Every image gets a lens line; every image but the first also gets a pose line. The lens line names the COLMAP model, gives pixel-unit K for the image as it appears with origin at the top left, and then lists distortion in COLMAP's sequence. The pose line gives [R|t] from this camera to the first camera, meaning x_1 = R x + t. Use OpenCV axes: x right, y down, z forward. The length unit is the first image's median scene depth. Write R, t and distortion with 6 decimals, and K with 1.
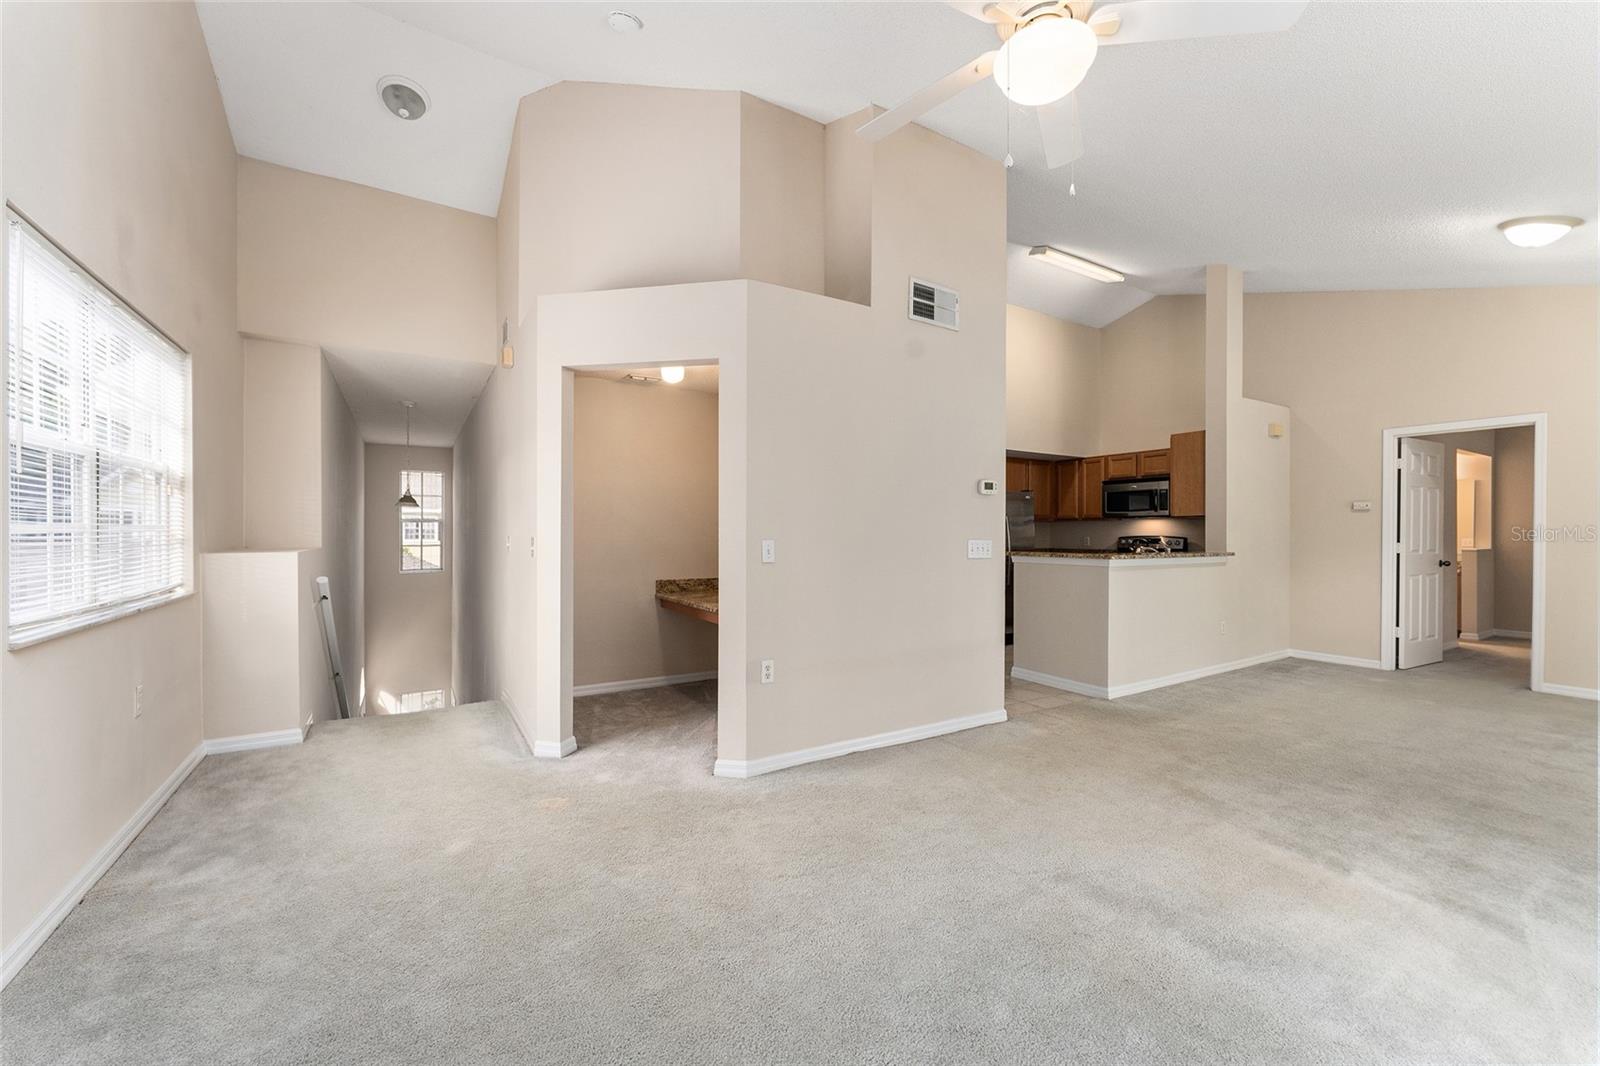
lens RADIAL K [[643.3, 0, 797.2], [0, 643.3, 533.2], [0, 0, 1]] dist [-0.000208, 0.000400]
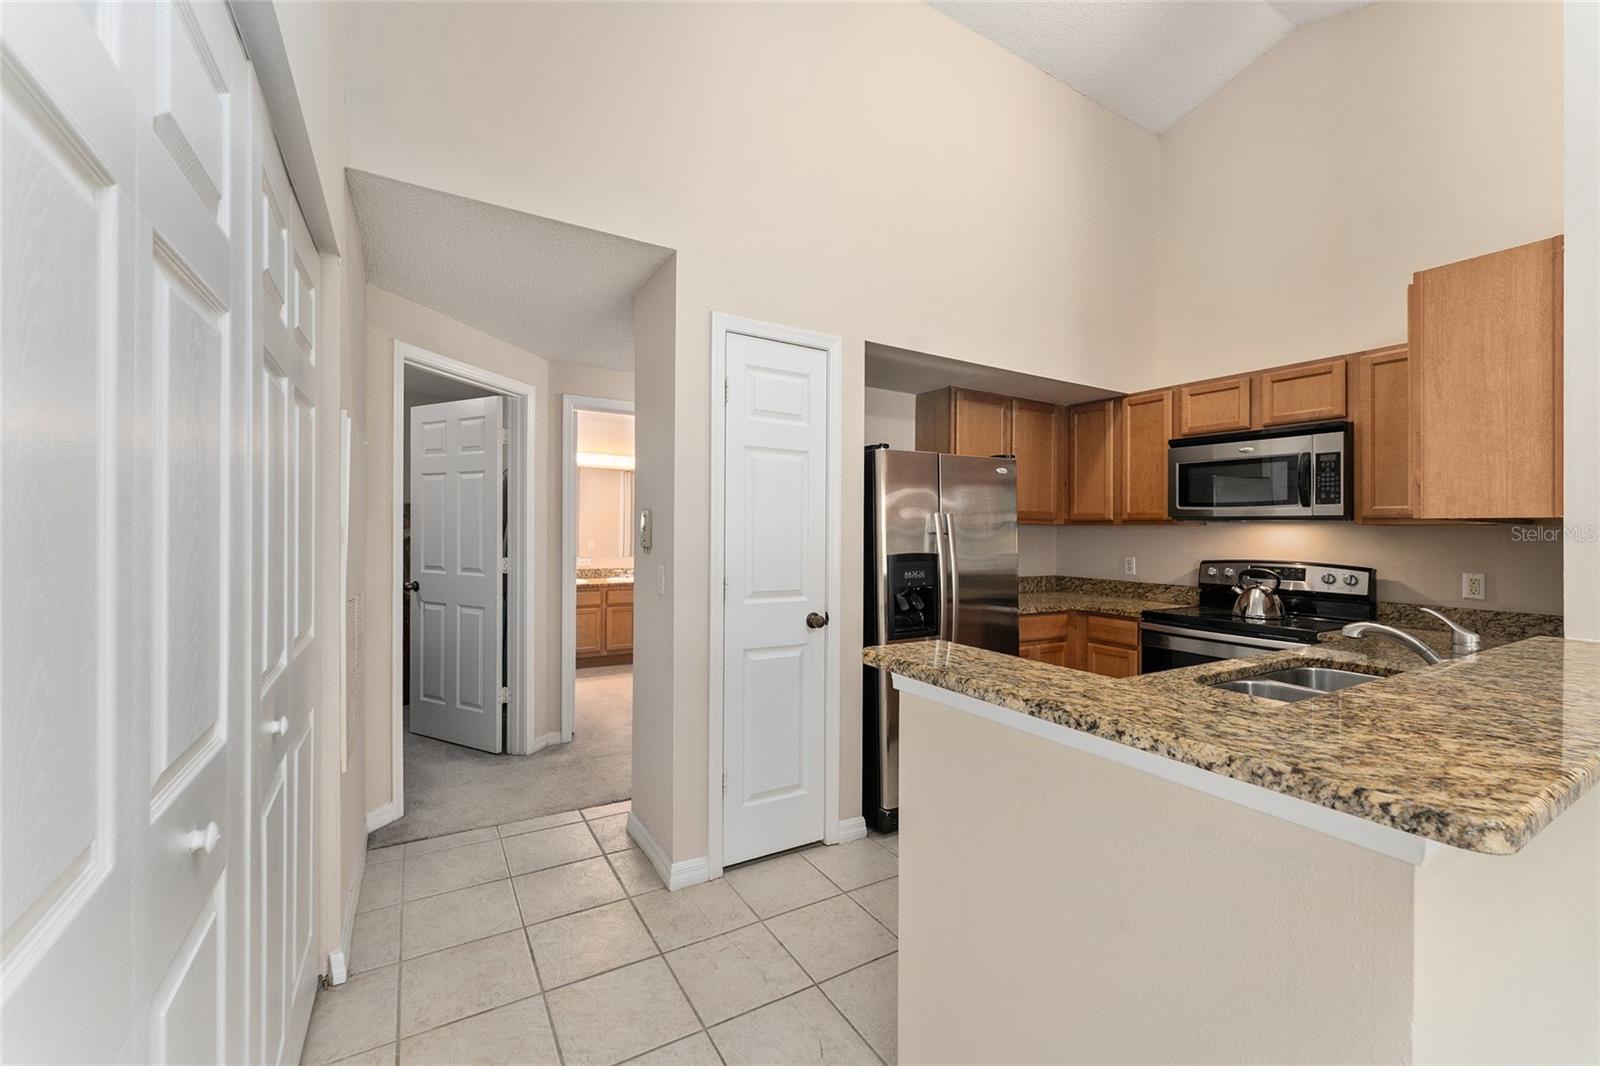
lens RADIAL K [[643.3, 0, 799.1], [0, 643.3, 524.7], [0, 0, 1]] dist [-0.000208, 0.000400]
pose [[0.999789, 0.012523, -0.016267, 0.211303], [-0.012604, 0.999909, -0.004884, -0.013956], [0.016204, 0.005088, 0.999856, 0.519755]]
